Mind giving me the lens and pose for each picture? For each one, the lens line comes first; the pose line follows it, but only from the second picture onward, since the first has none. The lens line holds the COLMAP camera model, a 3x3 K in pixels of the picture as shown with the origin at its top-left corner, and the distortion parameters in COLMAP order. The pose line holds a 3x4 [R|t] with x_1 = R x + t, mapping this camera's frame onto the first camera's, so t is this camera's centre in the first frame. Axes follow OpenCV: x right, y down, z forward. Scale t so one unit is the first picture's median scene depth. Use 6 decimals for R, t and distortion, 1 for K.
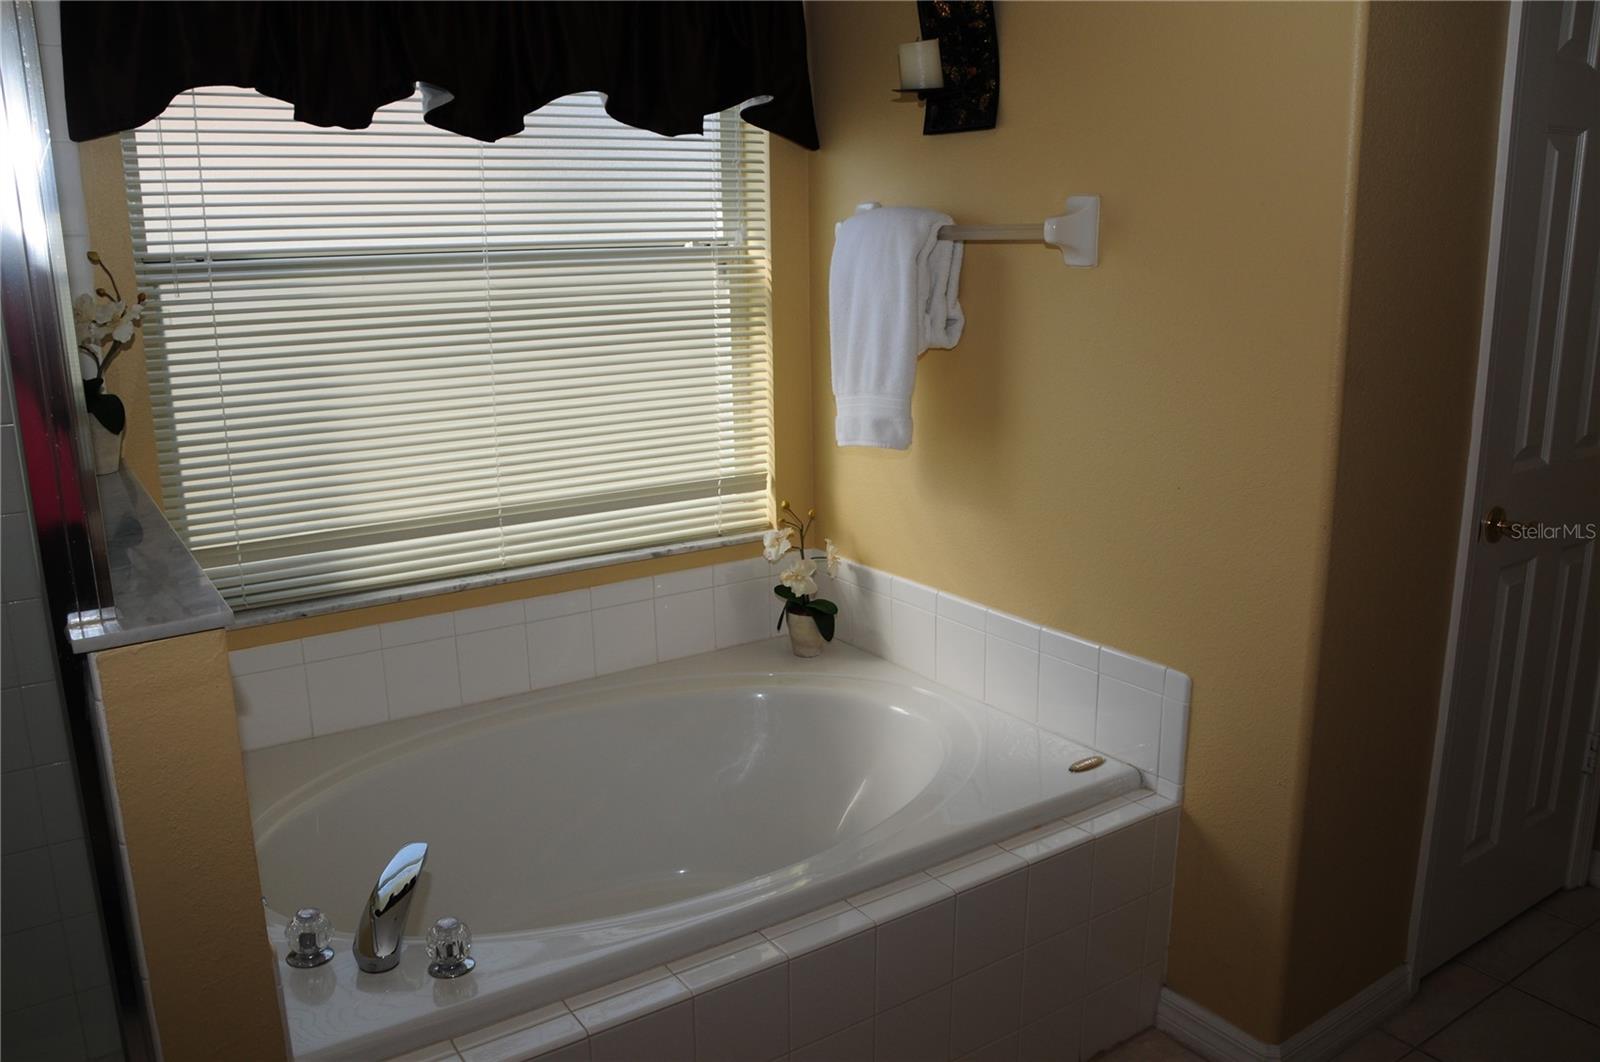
lens RADIAL K [[1245.1, 0, 800.0], [0, 1245.1, 531.0], [0, 0, 1]] dist [-0.148755, 0.092663]
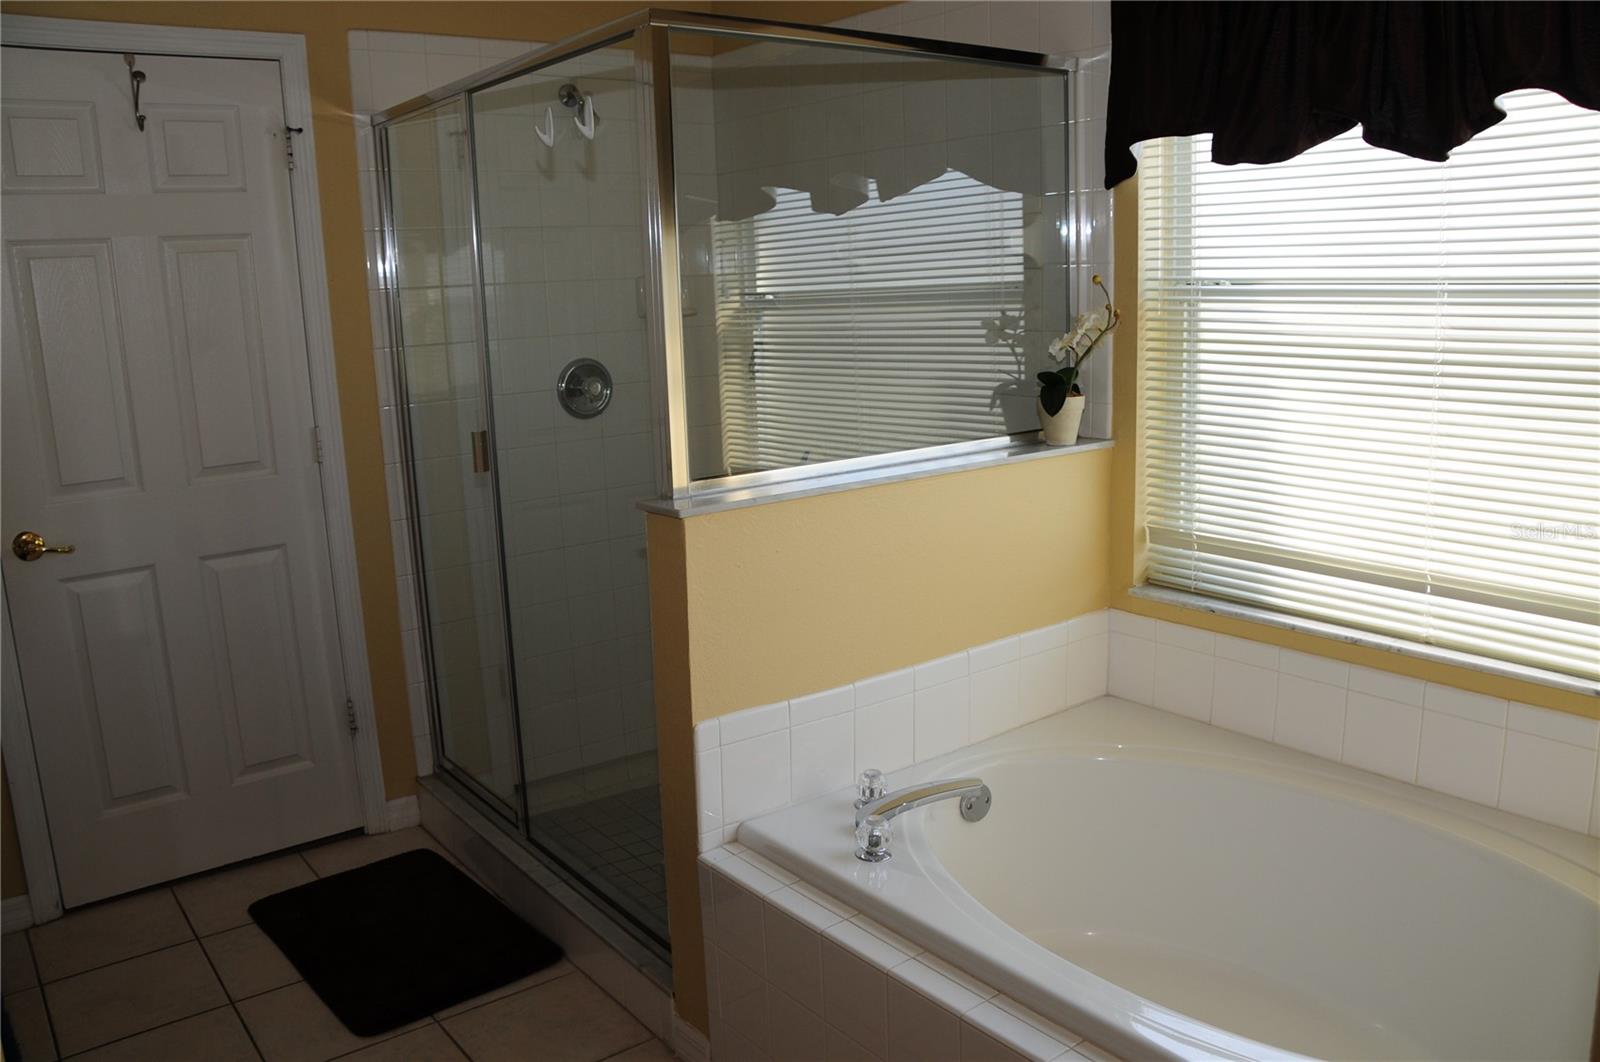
lens RADIAL K [[1353.1, 0, 800.0], [0, 1353.1, 531.0], [0, 0, 1]] dist [-0.011158, -0.005377]
pose [[0.020881, 0.200778, -0.979414, 0.804381], [-0.213502, 0.957926, 0.191821, -0.160566], [0.976720, 0.205101, 0.062869, 0.574499]]
